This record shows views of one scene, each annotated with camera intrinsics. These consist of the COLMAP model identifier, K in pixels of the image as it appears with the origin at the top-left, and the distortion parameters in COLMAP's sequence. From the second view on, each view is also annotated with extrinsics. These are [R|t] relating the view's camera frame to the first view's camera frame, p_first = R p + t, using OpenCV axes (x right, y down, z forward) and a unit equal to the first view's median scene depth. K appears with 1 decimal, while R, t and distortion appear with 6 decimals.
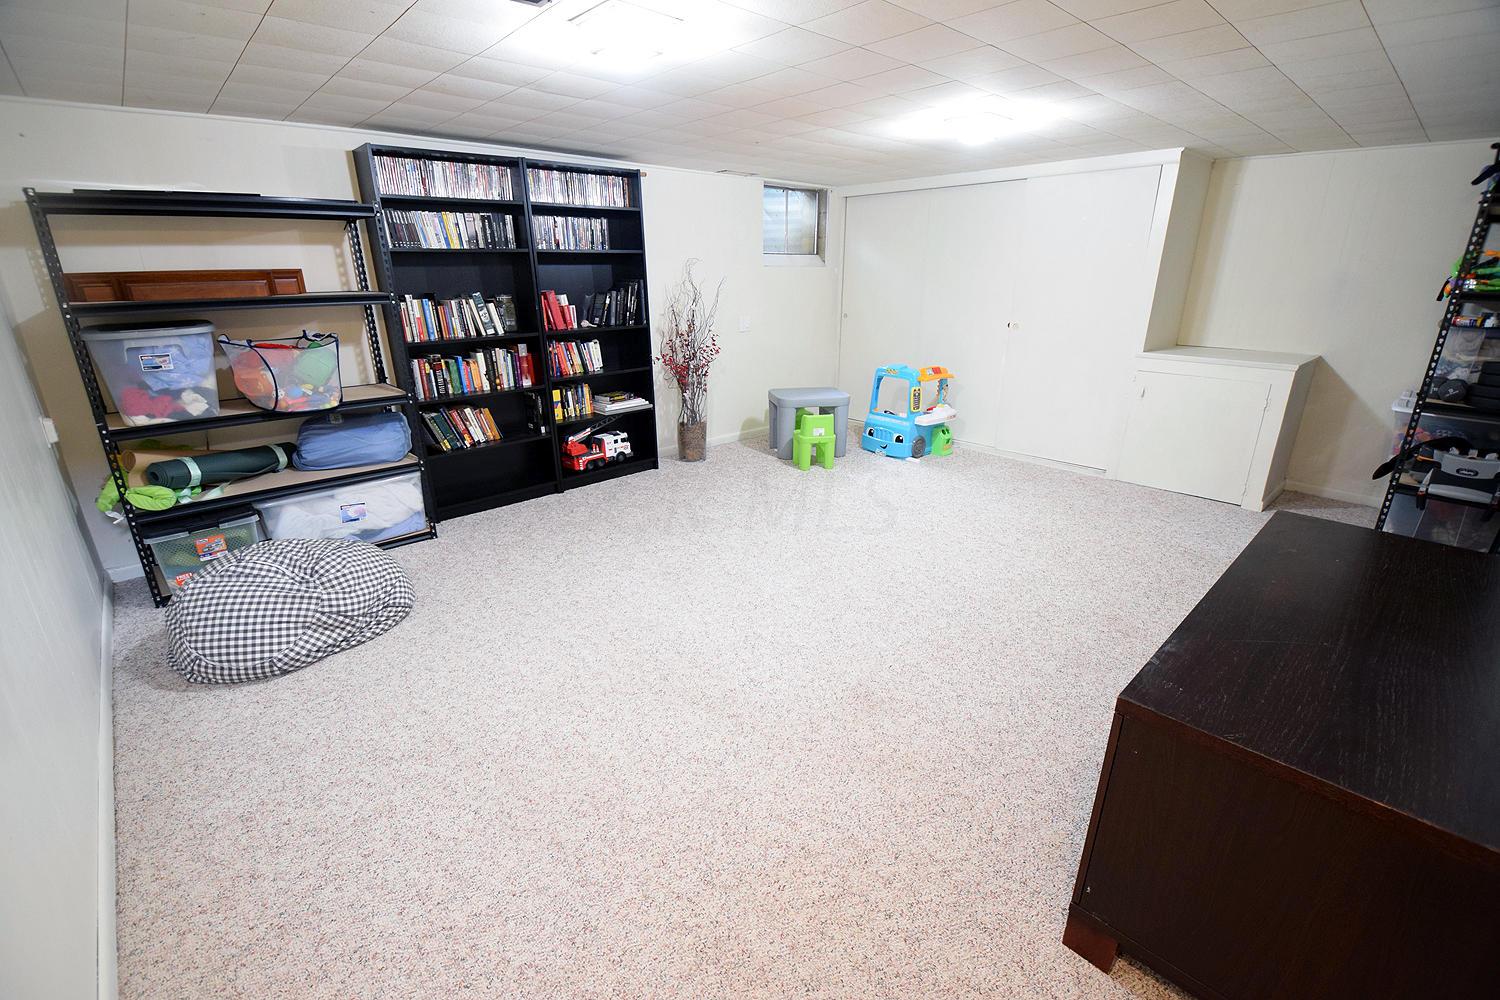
lens RADIAL K [[661.0, 0, 749.3], [0, 661.0, 502.1], [0, 0, 1]] dist [-0.000715, -0.012257]
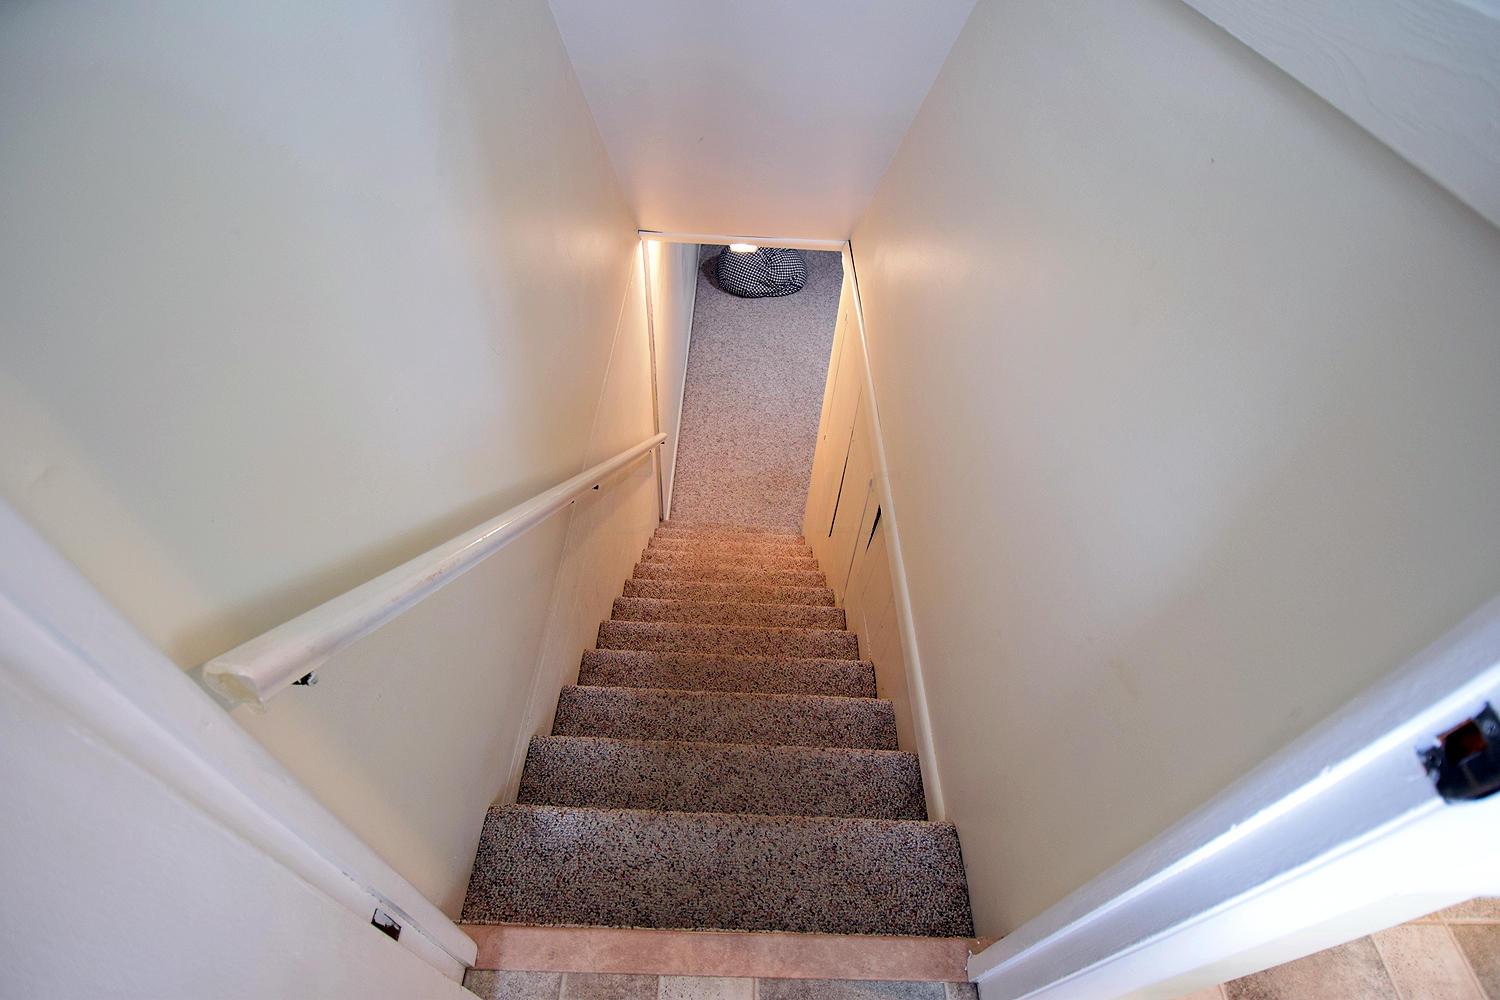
lens RADIAL K [[710.2, 0, 746.9], [0, 710.2, 500.0], [0, 0, 1]] dist [0.004282, 0.000230]
pose [[0.724864, 0.532668, -0.436849, 0.926054], [-0.275130, 0.805209, 0.525302, -0.563647], [0.631567, -0.260582, 0.730219, -1.237274]]
